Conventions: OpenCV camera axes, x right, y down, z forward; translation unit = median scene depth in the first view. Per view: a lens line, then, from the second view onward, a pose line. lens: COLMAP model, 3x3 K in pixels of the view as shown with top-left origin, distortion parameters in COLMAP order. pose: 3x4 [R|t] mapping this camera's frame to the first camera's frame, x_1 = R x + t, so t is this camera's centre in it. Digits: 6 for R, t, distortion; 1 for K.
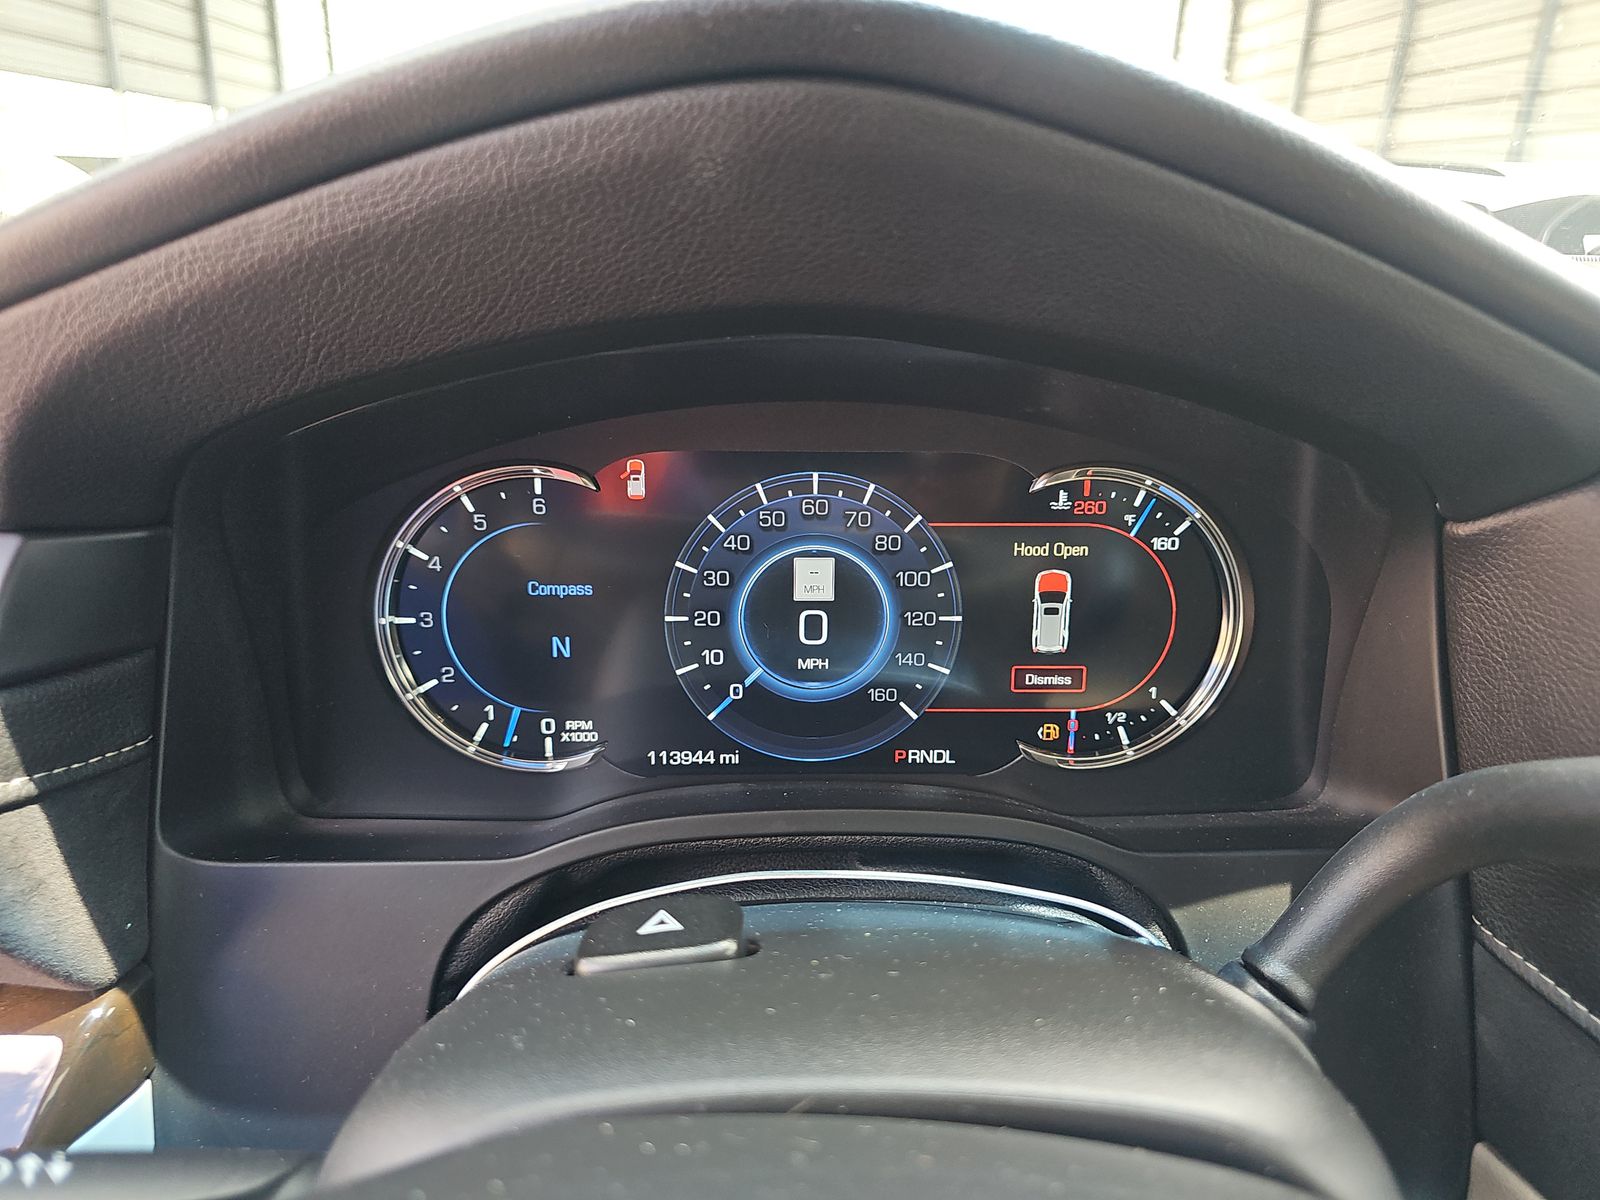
lens RADIAL K [[1067.0, 0, 781.1], [0, 1067.0, 605.4], [0, 0, 1]] dist [0.042755, -0.043981]
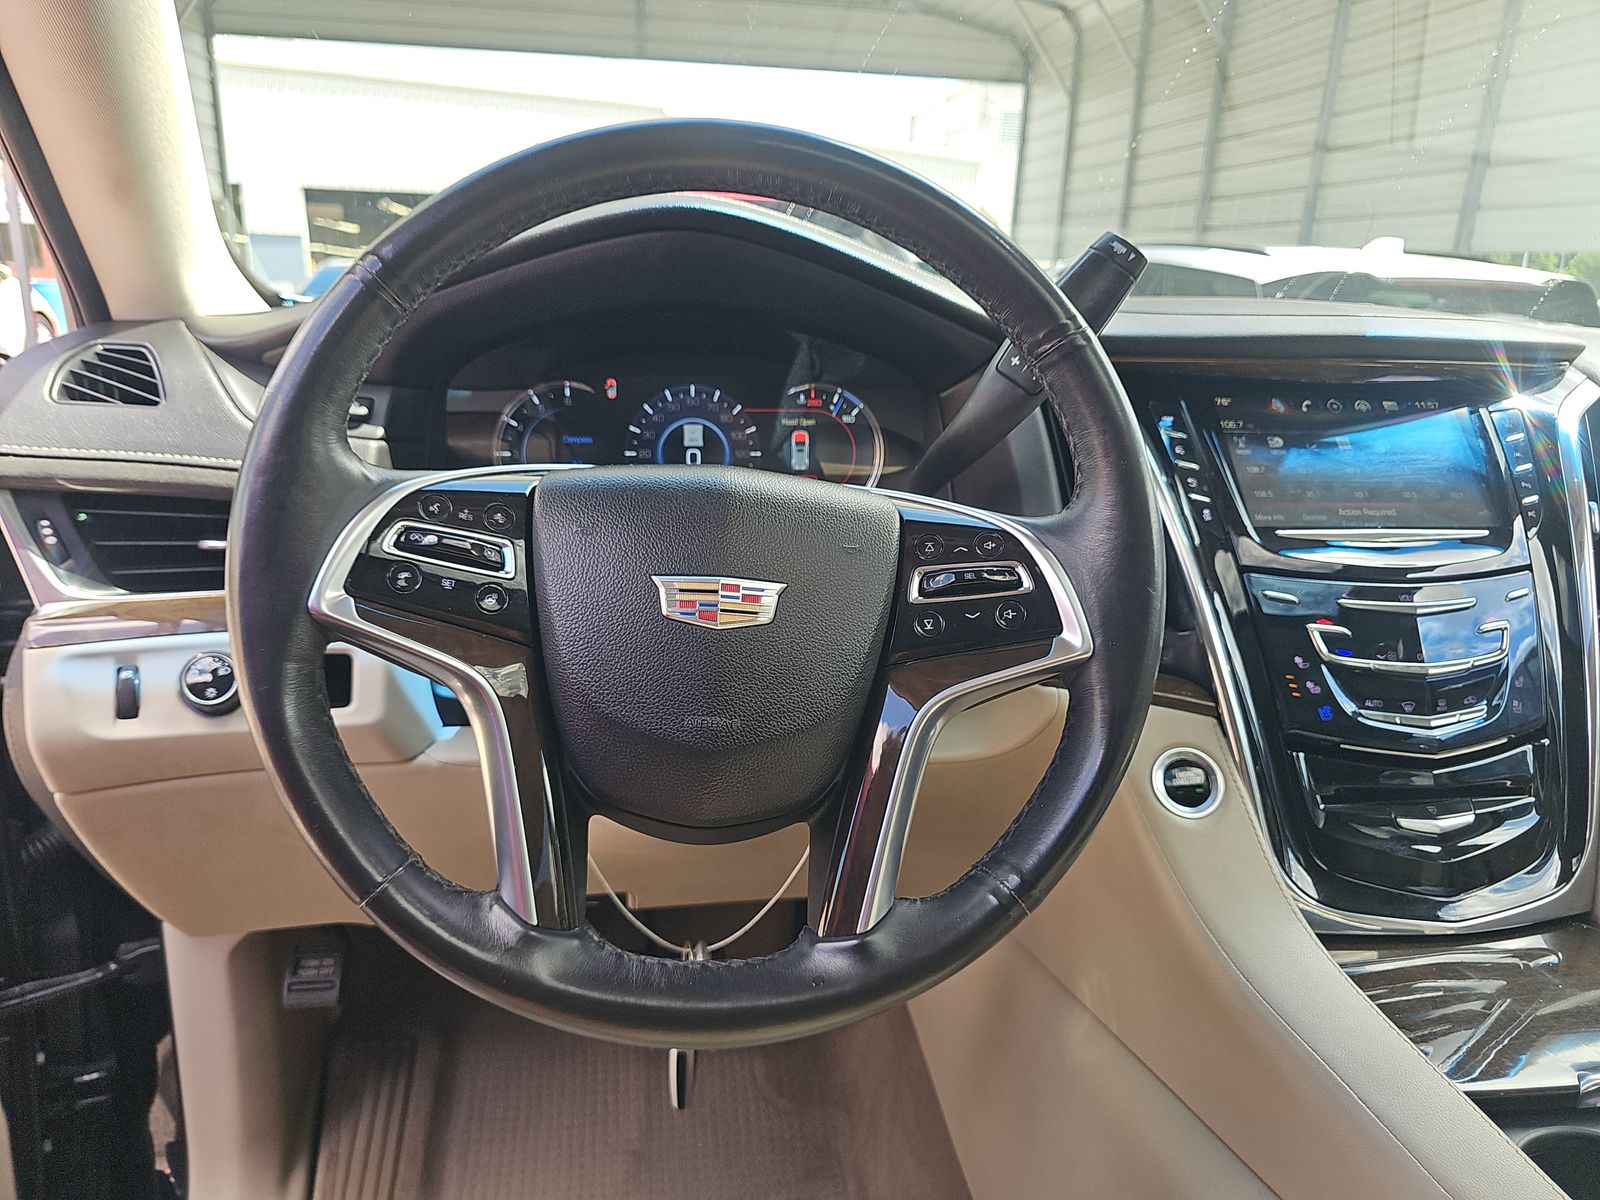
lens RADIAL K [[1067.0, 0, 781.1], [0, 1067.0, 605.4], [0, 0, 1]] dist [0.042755, -0.043981]
pose [[0.994531, -0.019906, 0.102525, -0.022138], [0.025869, 0.998030, -0.057161, 0.462724], [-0.101185, 0.059501, 0.993087, -1.208461]]
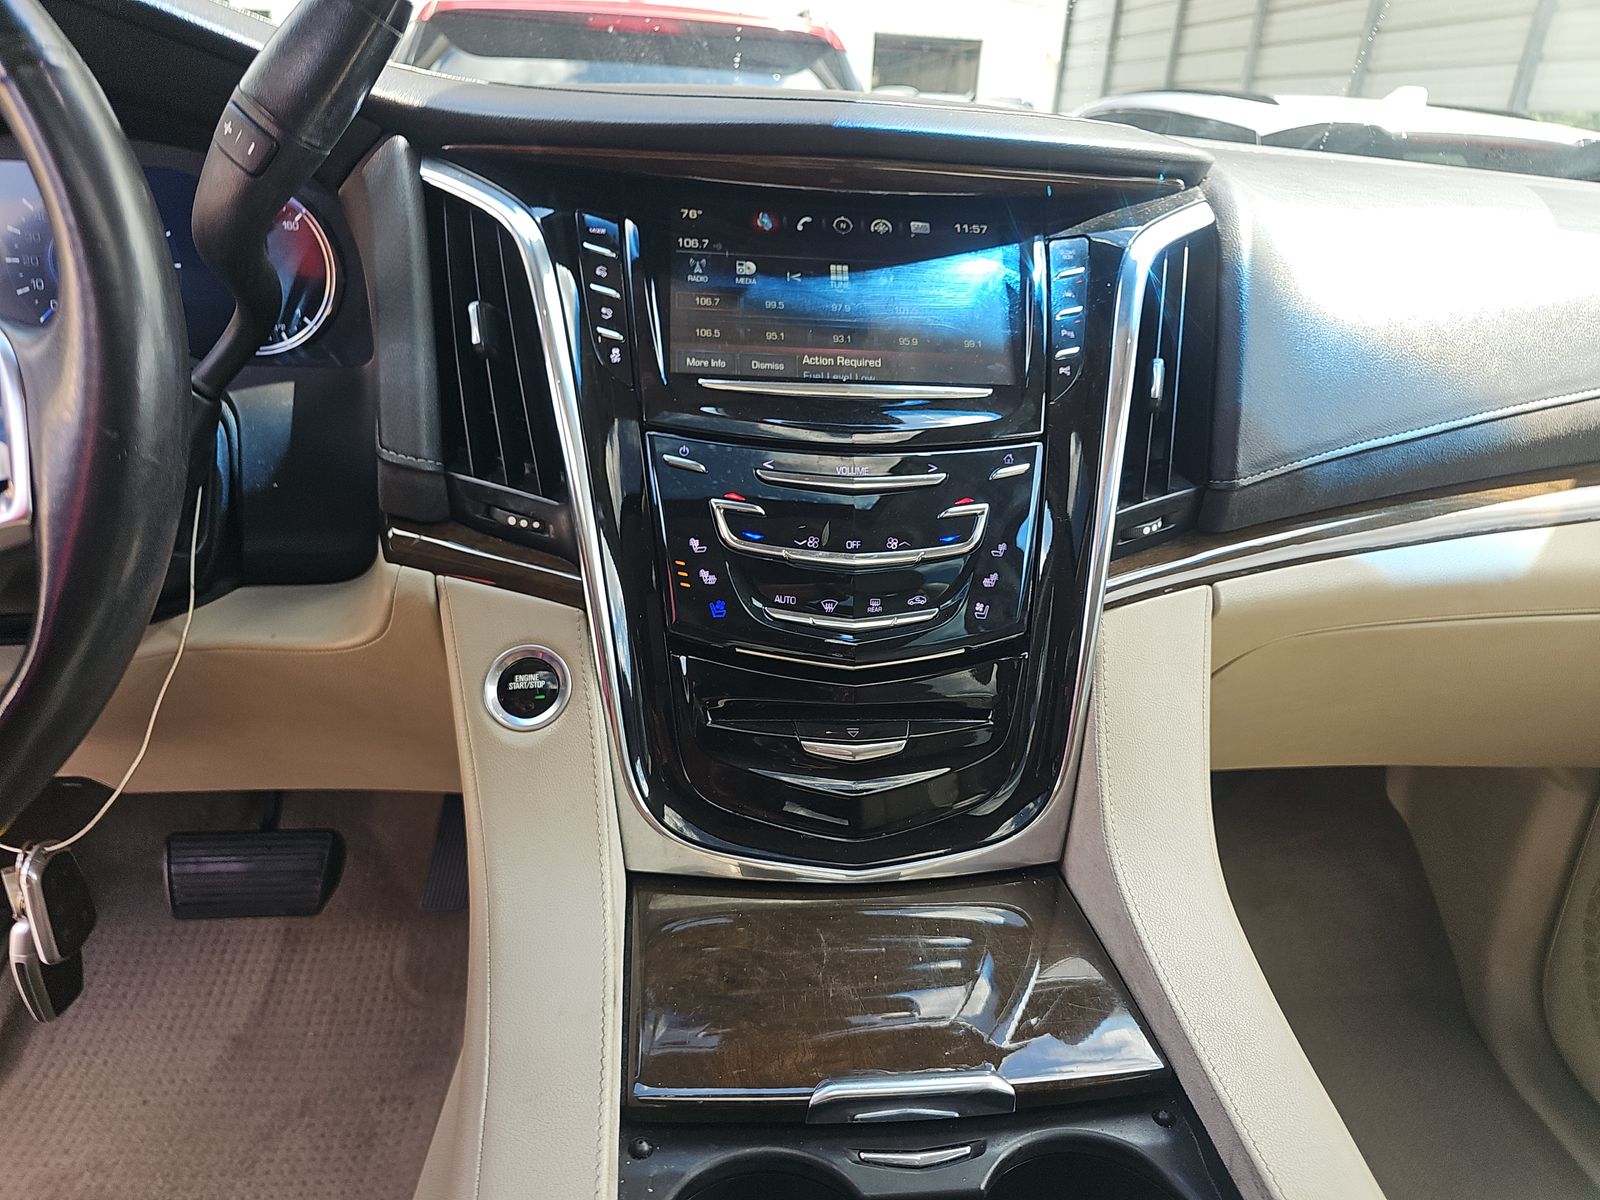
lens RADIAL K [[1067.0, 0, 781.1], [0, 1067.0, 605.4], [0, 0, 1]] dist [0.042755, -0.043981]
pose [[0.998032, 0.010157, 0.061886, 1.097855], [-0.014135, 0.997838, 0.064177, 0.464109], [-0.061101, -0.064926, 0.996018, -0.934881]]
